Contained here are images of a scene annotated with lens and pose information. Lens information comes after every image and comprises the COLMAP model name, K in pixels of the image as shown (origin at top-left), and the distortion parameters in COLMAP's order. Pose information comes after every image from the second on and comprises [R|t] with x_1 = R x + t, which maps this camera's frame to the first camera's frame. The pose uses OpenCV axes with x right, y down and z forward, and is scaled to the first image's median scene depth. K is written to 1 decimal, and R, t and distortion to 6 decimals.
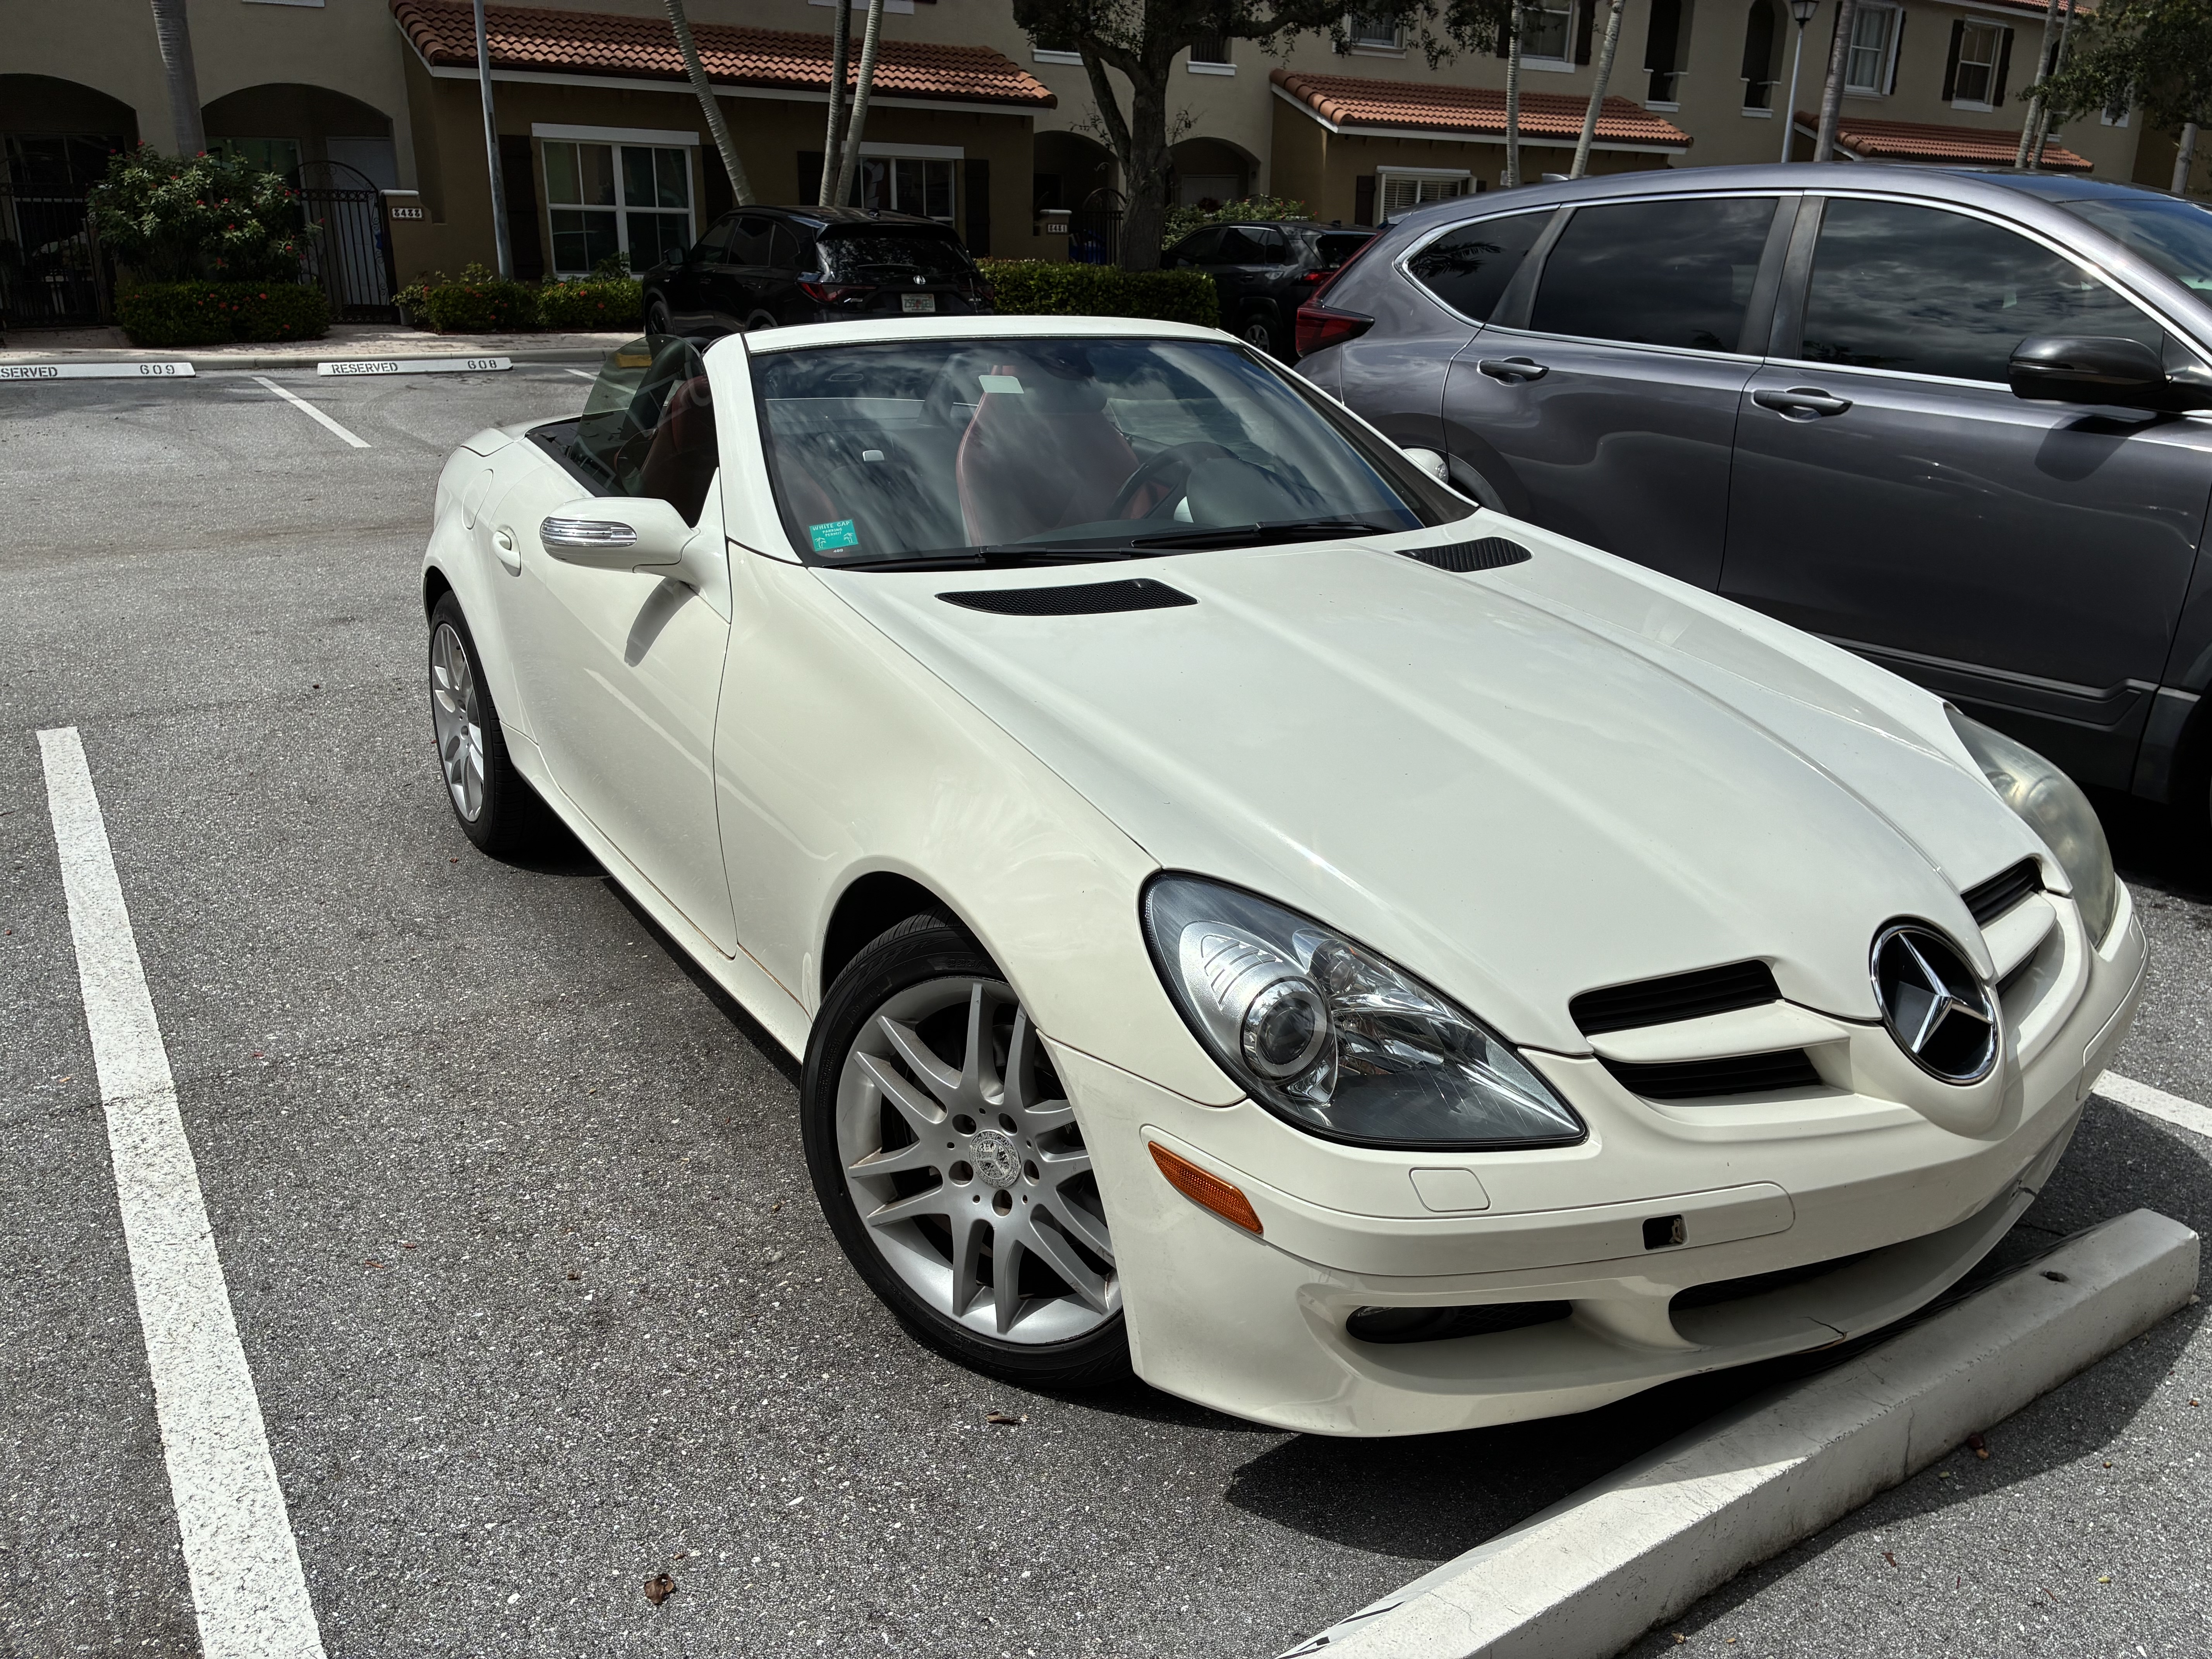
lens RADIAL K [[1671.6, 0, 1122.0], [0, 1671.6, 822.1], [0, 0, 1]] dist [0.072613, -0.096520]
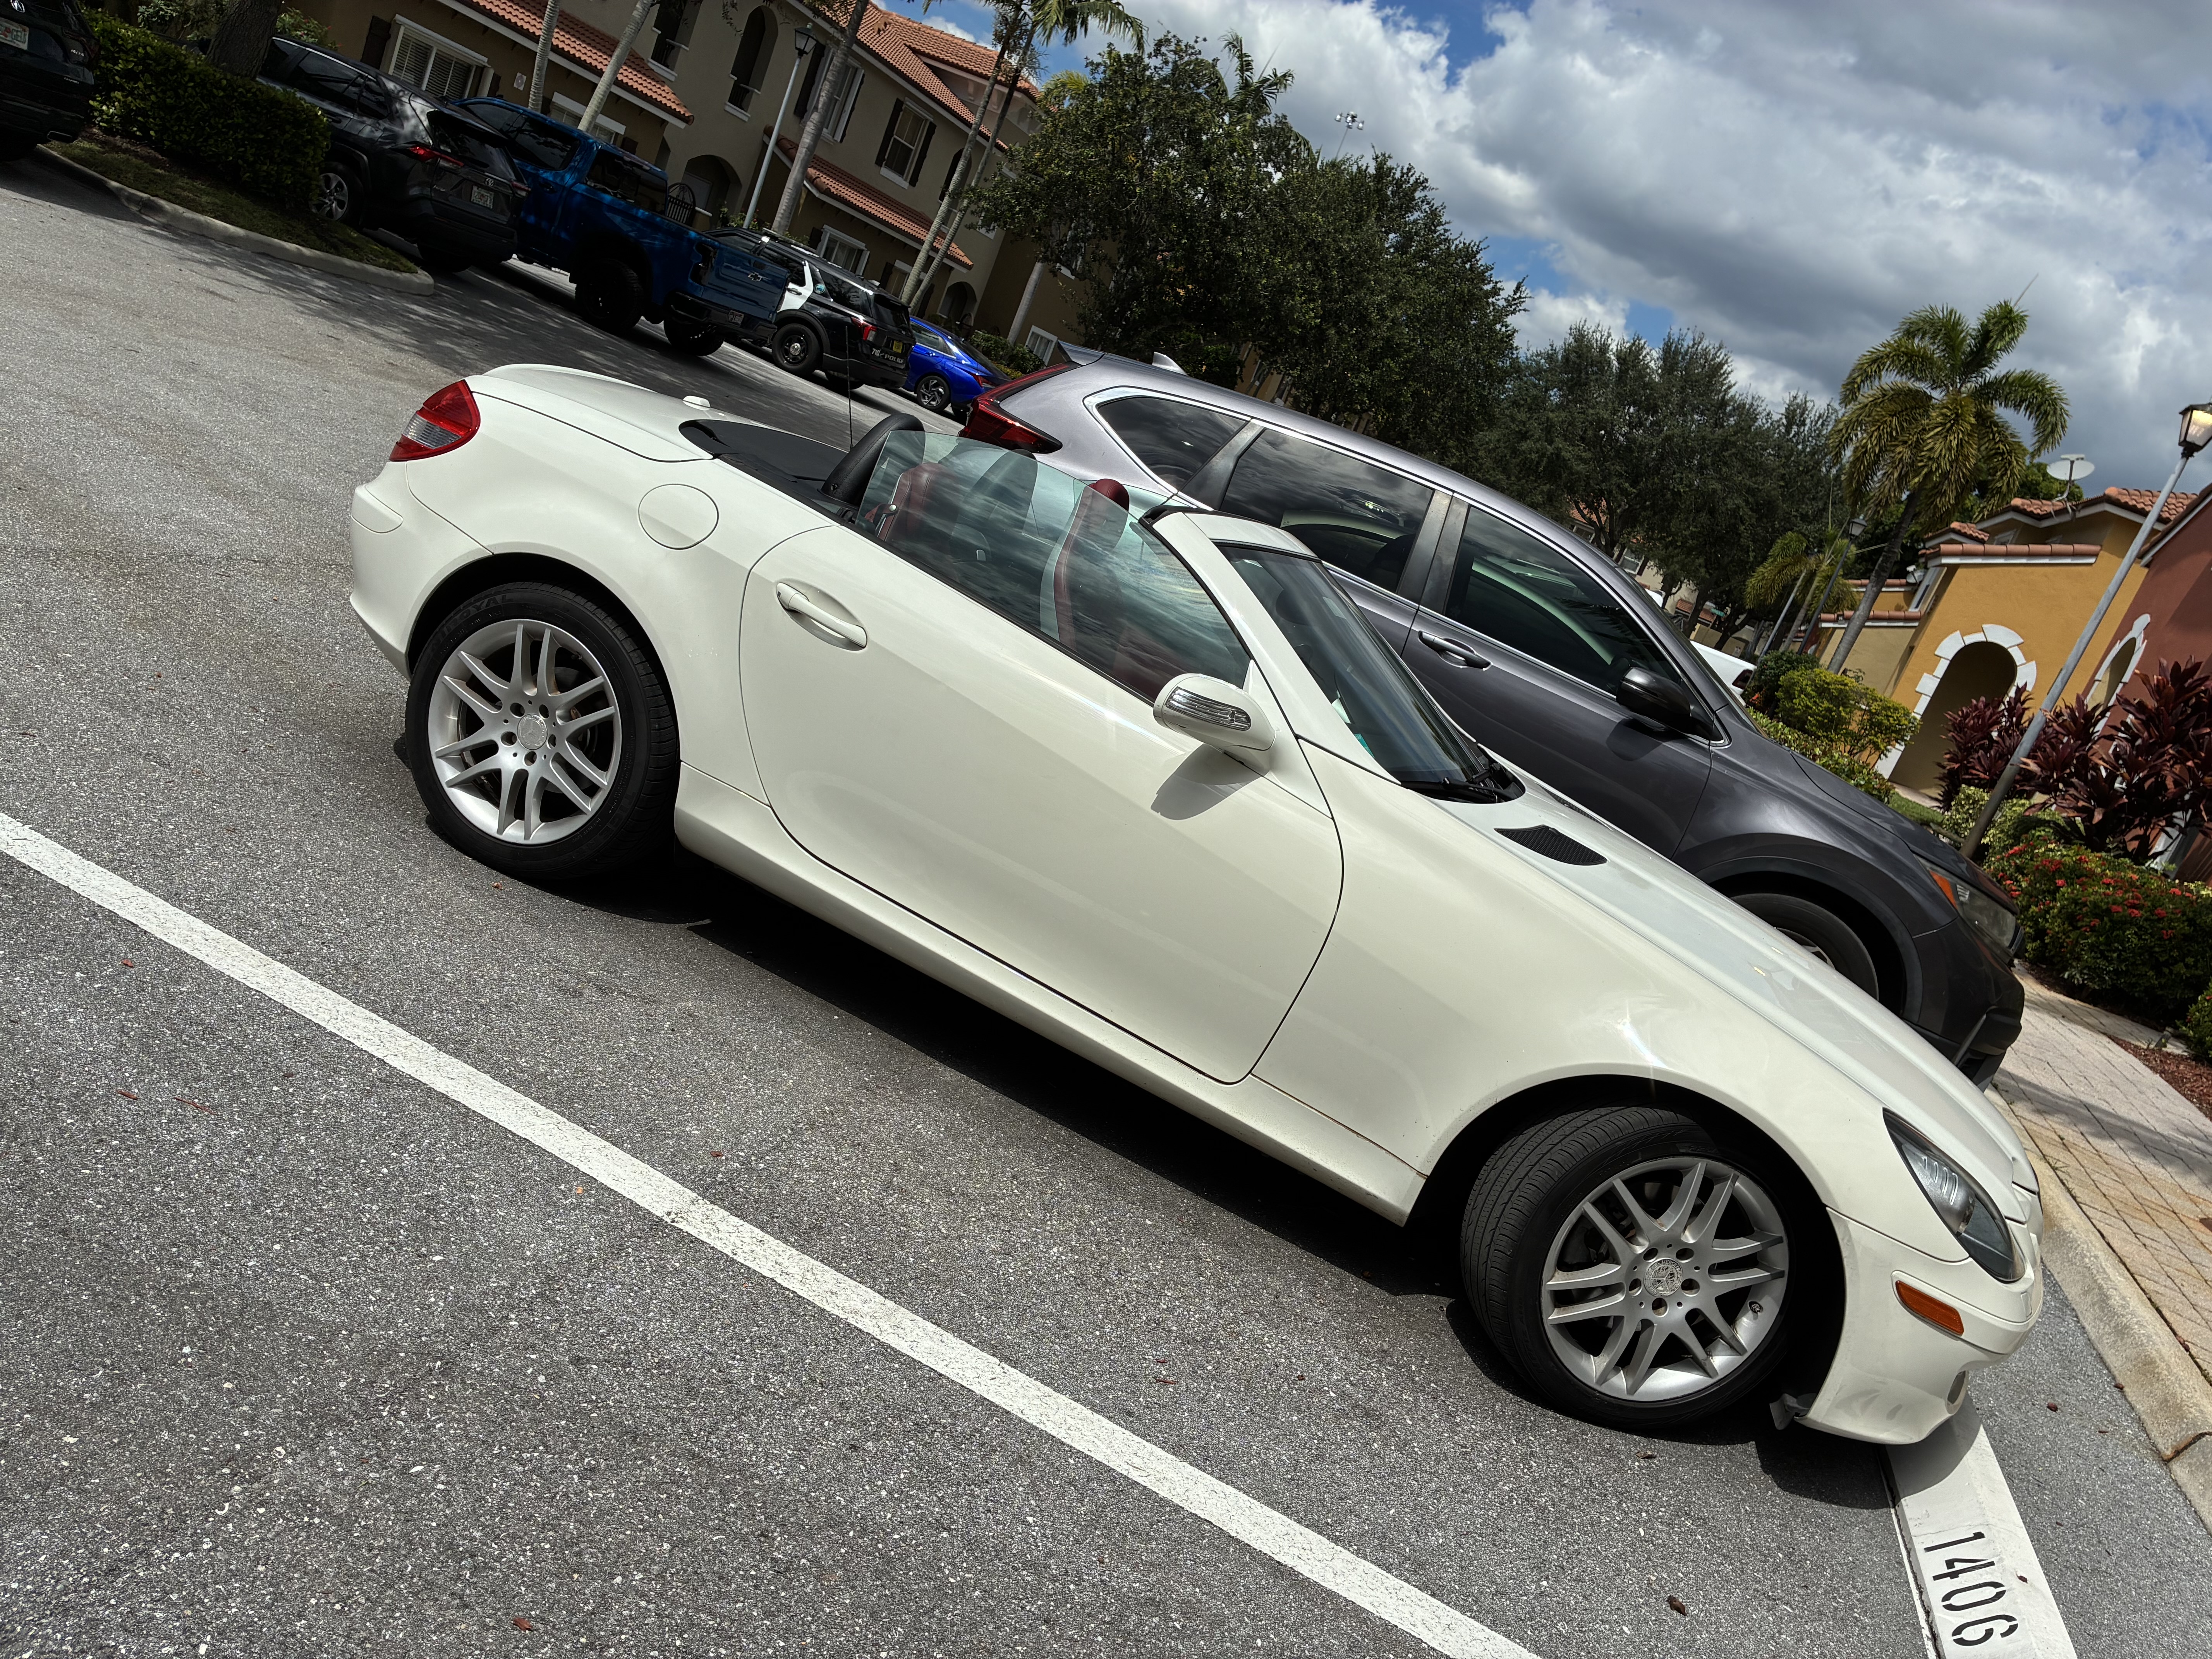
lens RADIAL K [[1671.6, 0, 1122.0], [0, 1671.6, 822.1], [0, 0, 1]] dist [0.072613, -0.096520]
pose [[0.735995, 0.122382, 0.665833, -0.560872], [-0.153215, 0.988117, -0.012258, -0.038164], [-0.659421, -0.092993, 0.746000, 0.100956]]
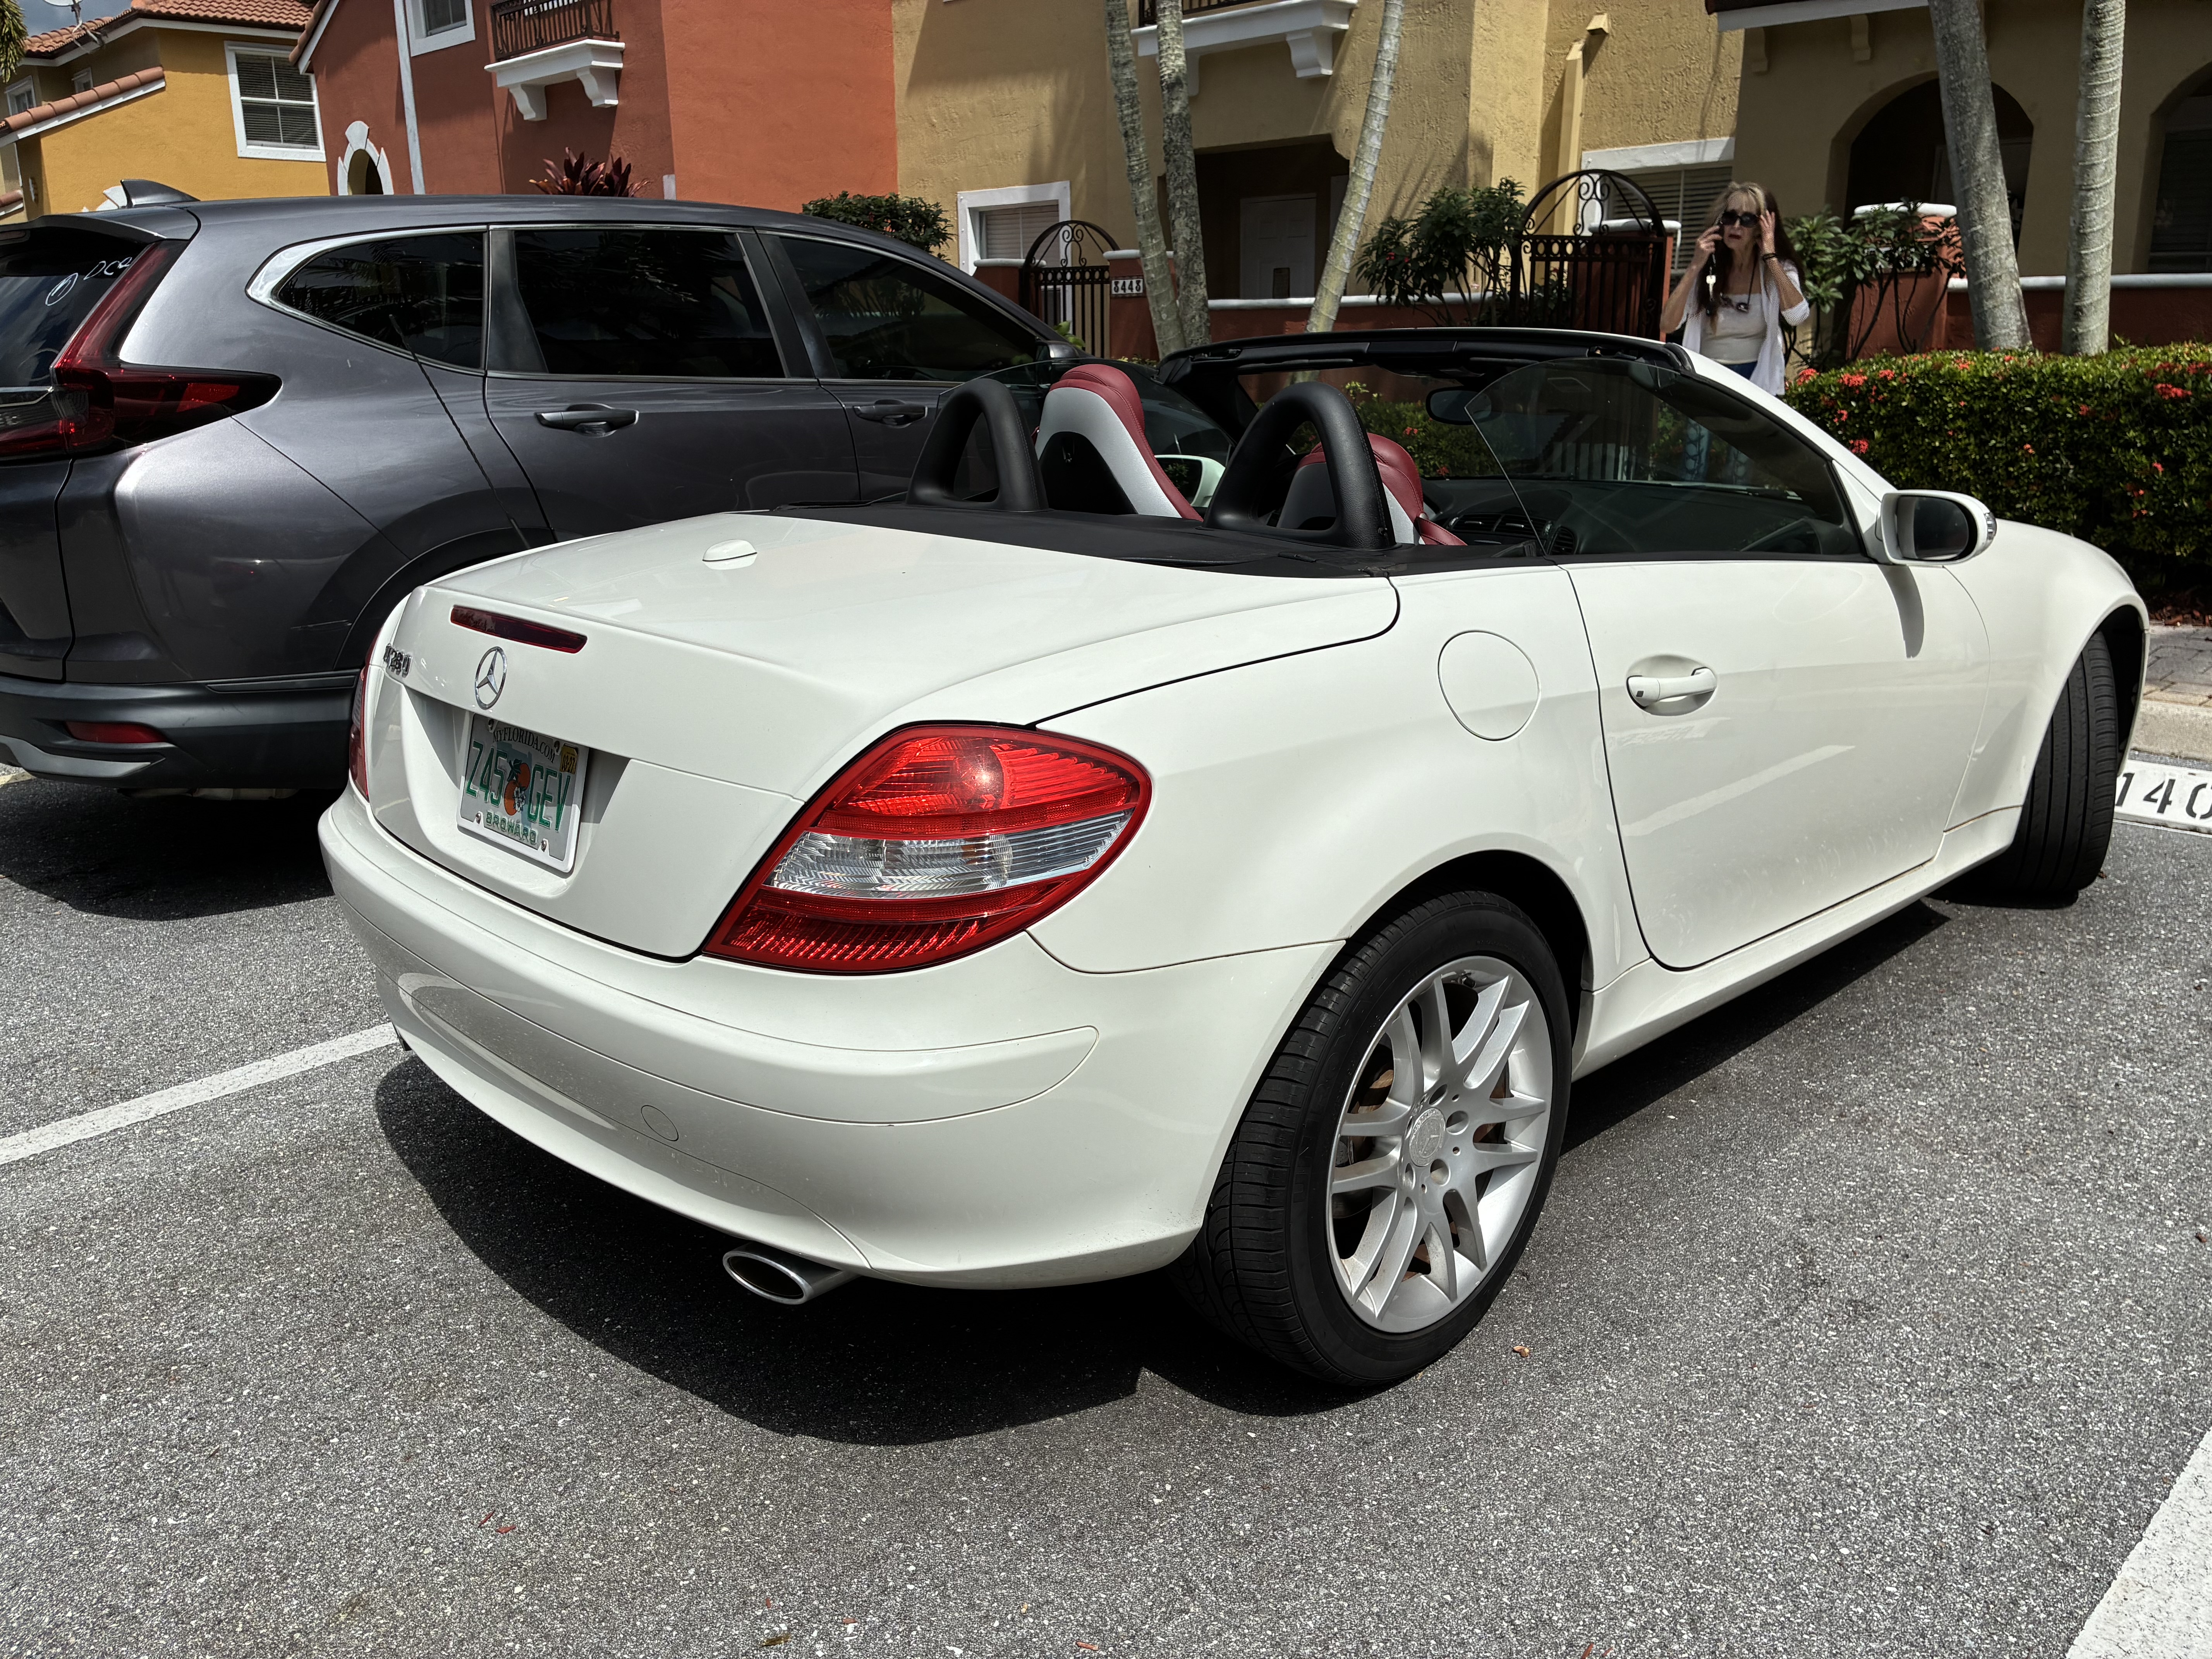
lens RADIAL K [[1671.6, 0, 1122.0], [0, 1671.6, 822.1], [0, 0, 1]] dist [0.072613, -0.096520]
pose [[-0.210385, -0.282561, 0.935894, -0.625313], [0.320206, 0.884596, 0.339055, -0.267378], [-0.923692, 0.371011, -0.095628, 0.833429]]
